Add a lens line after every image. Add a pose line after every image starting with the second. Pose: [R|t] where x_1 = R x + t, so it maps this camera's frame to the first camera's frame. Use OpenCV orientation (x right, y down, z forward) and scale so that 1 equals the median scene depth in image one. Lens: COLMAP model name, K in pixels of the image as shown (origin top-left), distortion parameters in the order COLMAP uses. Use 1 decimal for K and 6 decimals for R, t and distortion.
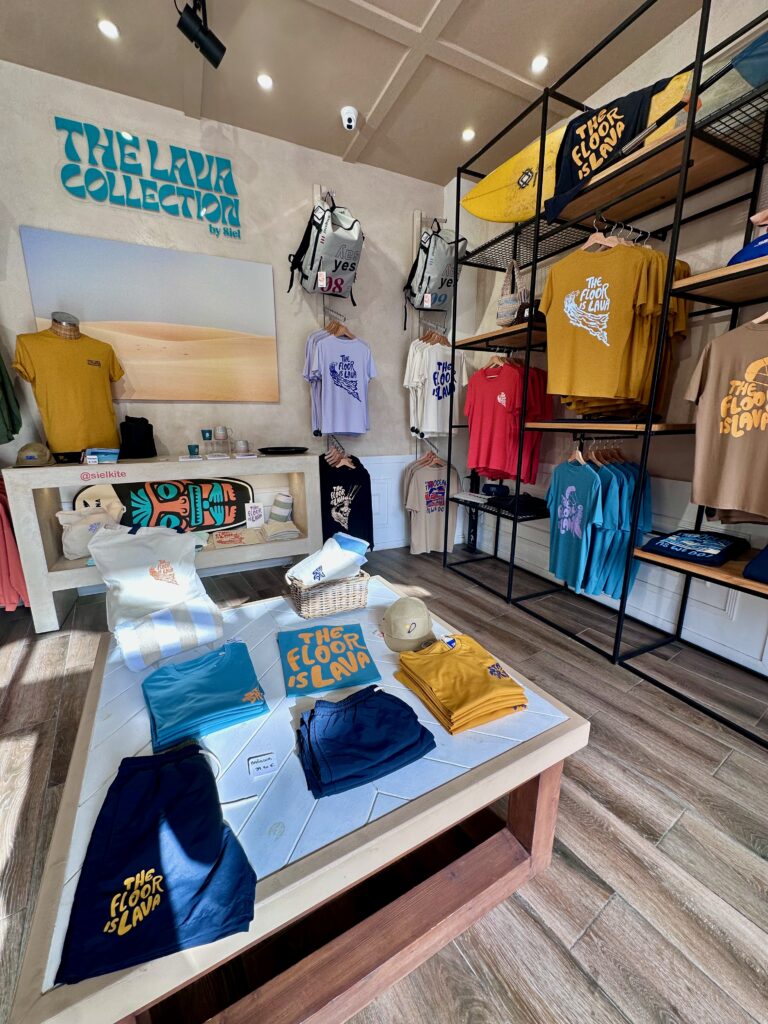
lens RADIAL K [[419.1, 0, 393.7], [0, 419.1, 510.4], [0, 0, 1]] dist [0.000870, -0.000186]
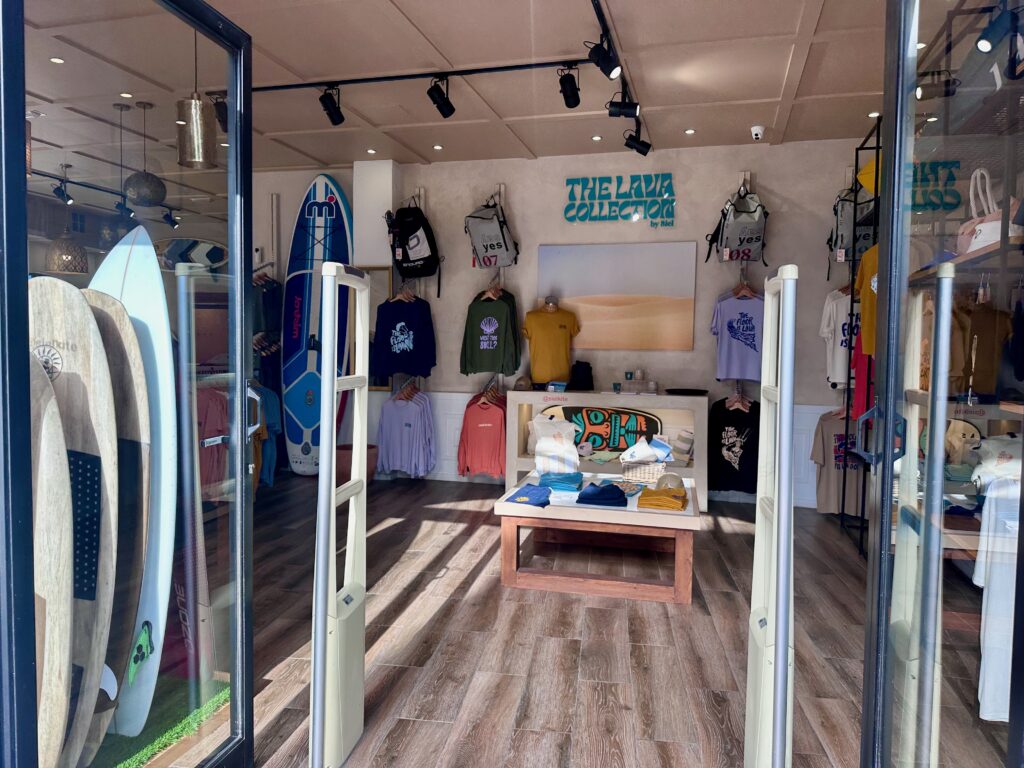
lens RADIAL K [[716.6, 0, 512.0], [0, 716.6, 384.0], [0, 0, 1]] dist [0.055842, -0.000070]
pose [[0.744380, 0.050503, -0.665844, 0.782830], [-0.162036, 0.980995, -0.106742, 0.141441], [0.647799, 0.187348, 0.738416, -0.879418]]
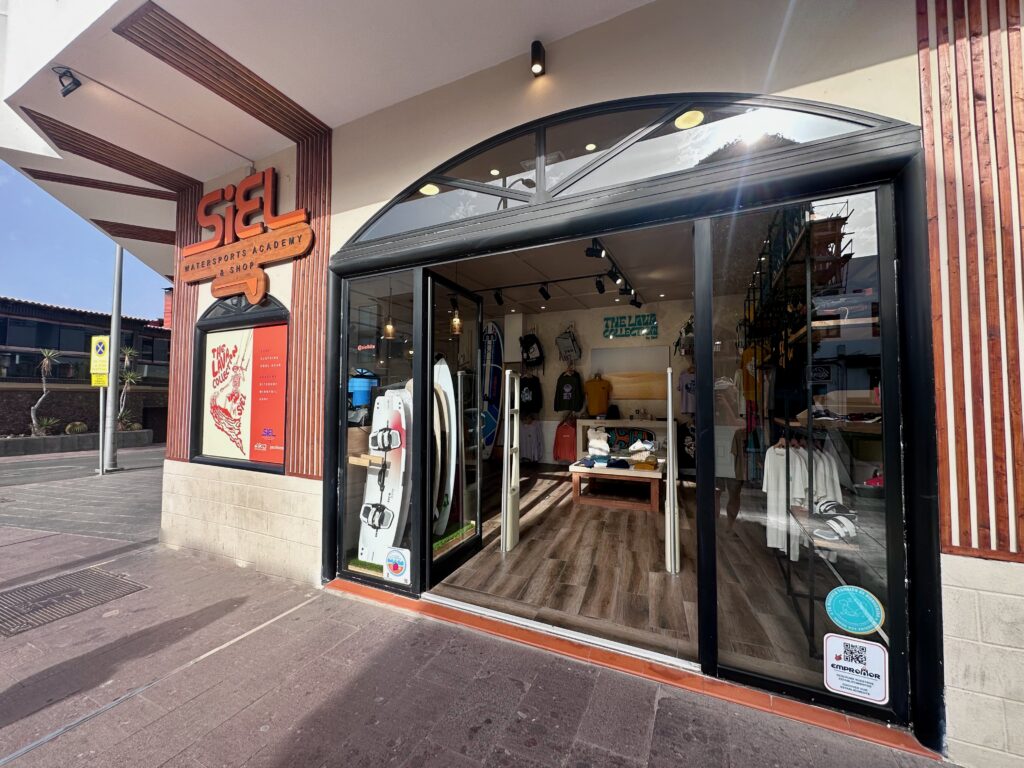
lens RADIAL K [[419.1, 0, 512.0], [0, 419.1, 384.0], [0, 0, 1]] dist [0.000870, -0.000186]
pose [[0.617180, -0.020384, -0.786558, 1.175152], [-0.174893, 0.971102, -0.162398, 0.220684], [0.767139, 0.237792, 0.595779, -1.239242]]
